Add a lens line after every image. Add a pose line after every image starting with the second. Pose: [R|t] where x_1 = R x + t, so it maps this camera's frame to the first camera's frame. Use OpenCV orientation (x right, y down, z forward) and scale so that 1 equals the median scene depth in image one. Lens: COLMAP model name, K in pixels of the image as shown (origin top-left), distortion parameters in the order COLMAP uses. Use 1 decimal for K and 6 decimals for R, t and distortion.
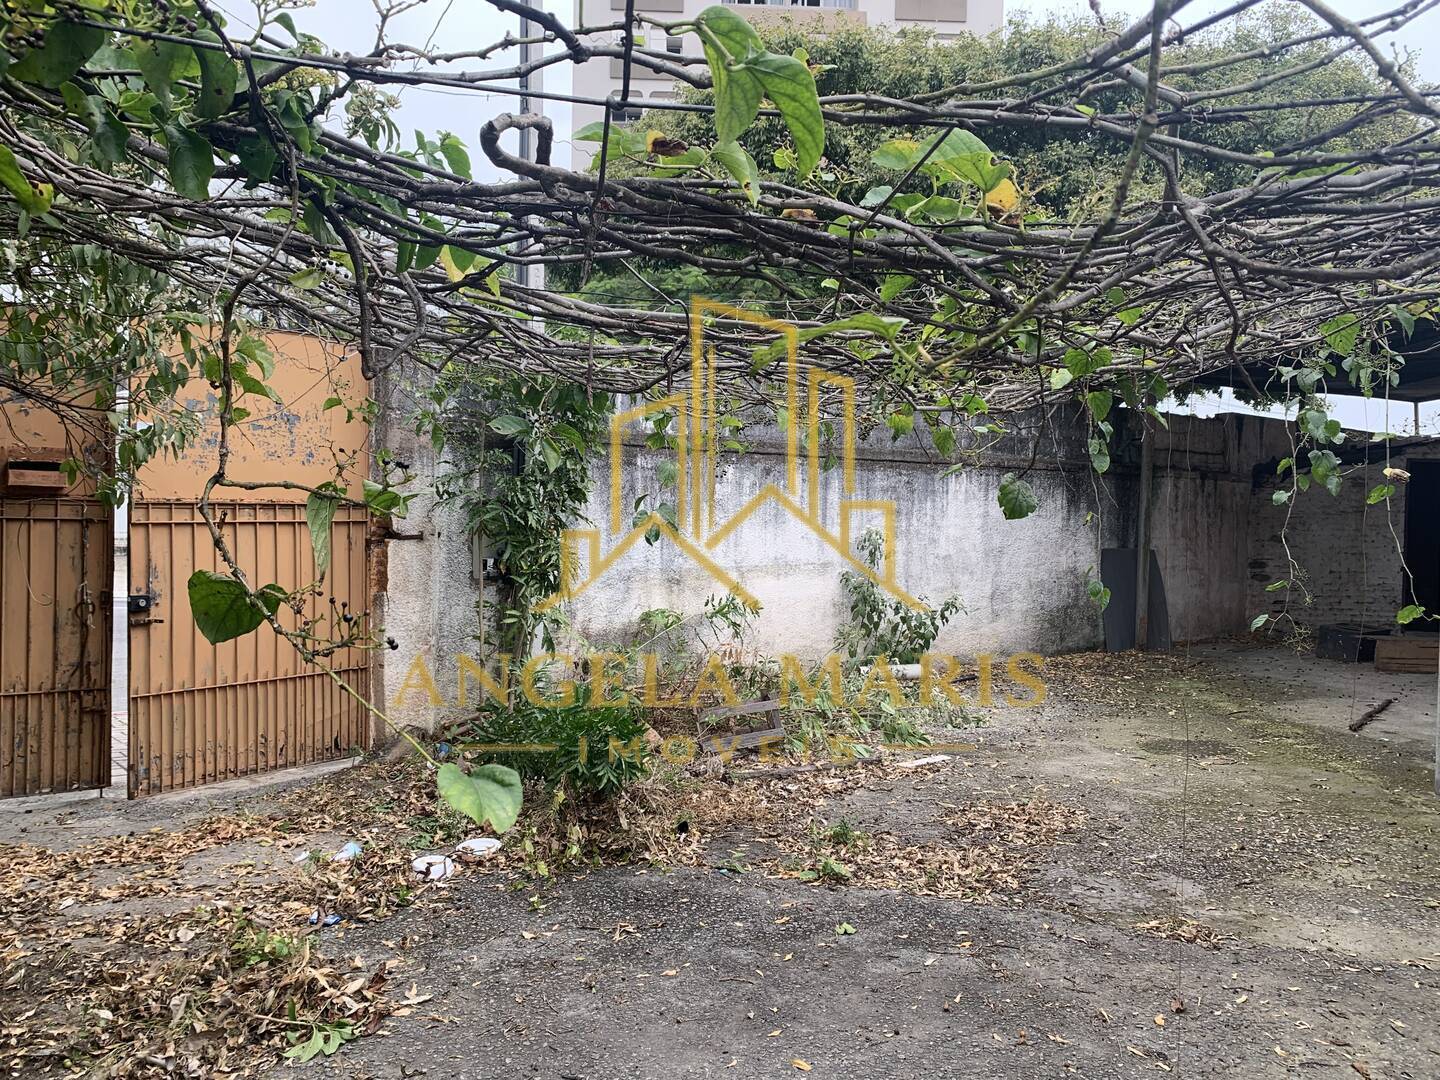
lens RADIAL K [[1126.9, 0, 720.0], [0, 1126.9, 540.0], [0, 0, 1]] dist [0.119495, -0.235537]
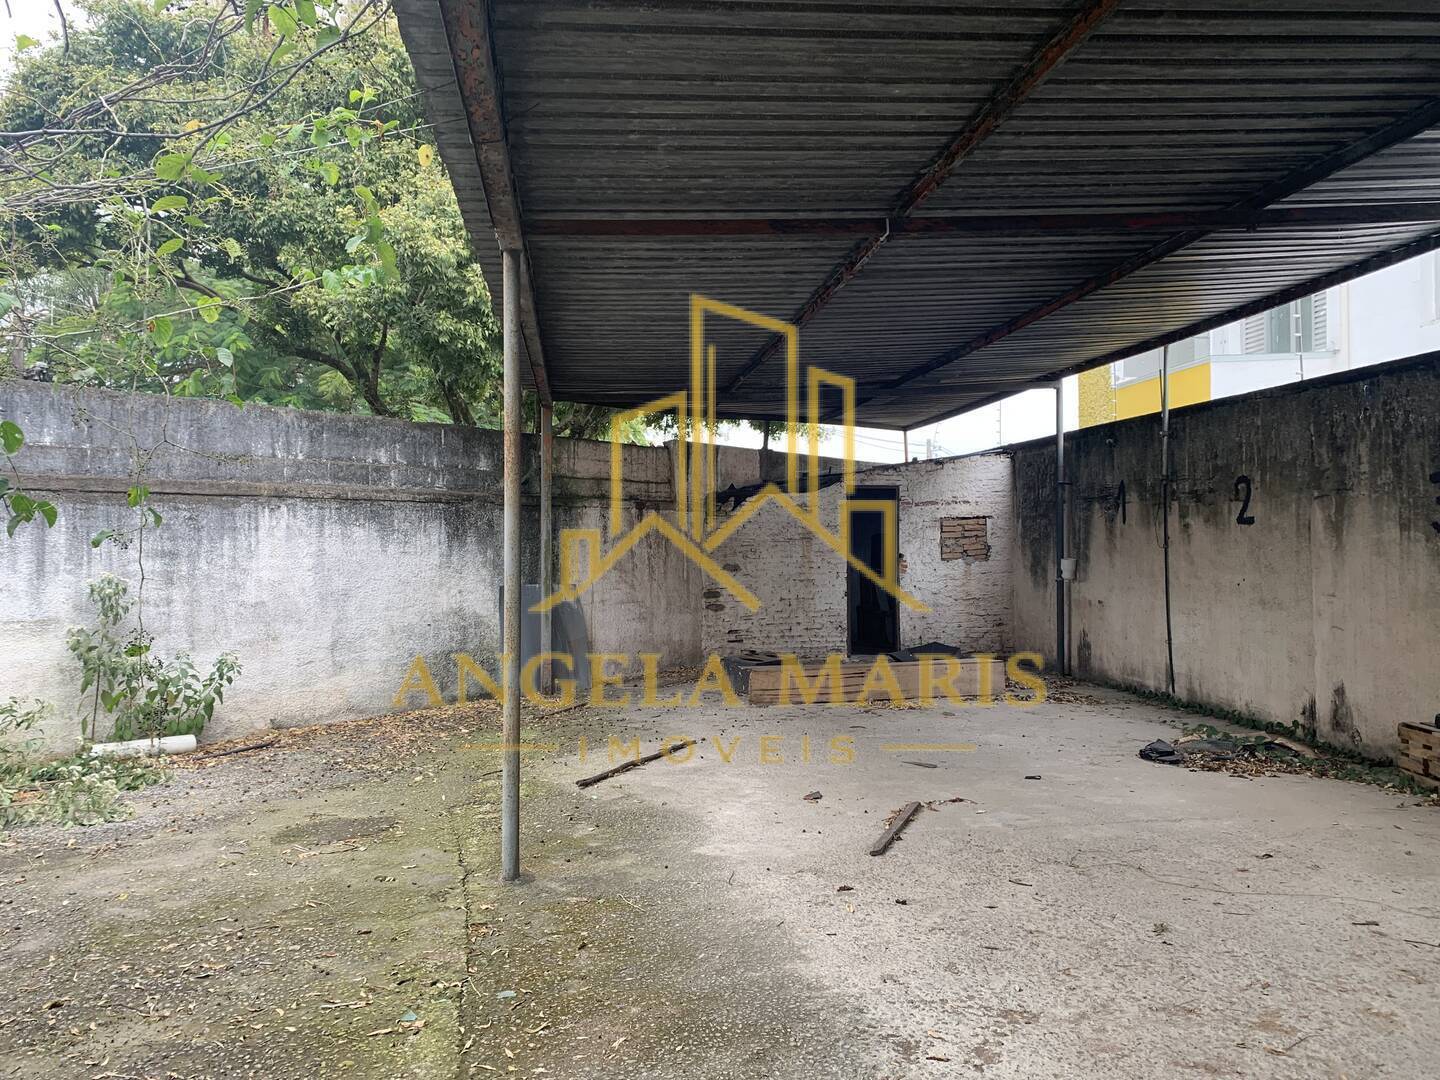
lens RADIAL K [[1159.8, 0, 720.0], [0, 1159.8, 540.0], [0, 0, 1]] dist [0.007318, 0.005229]
pose [[0.959926, -0.021457, 0.279431, 0.255071], [0.028928, 0.999325, -0.022641, -0.003168], [-0.278756, 0.029817, 0.959899, 0.048745]]
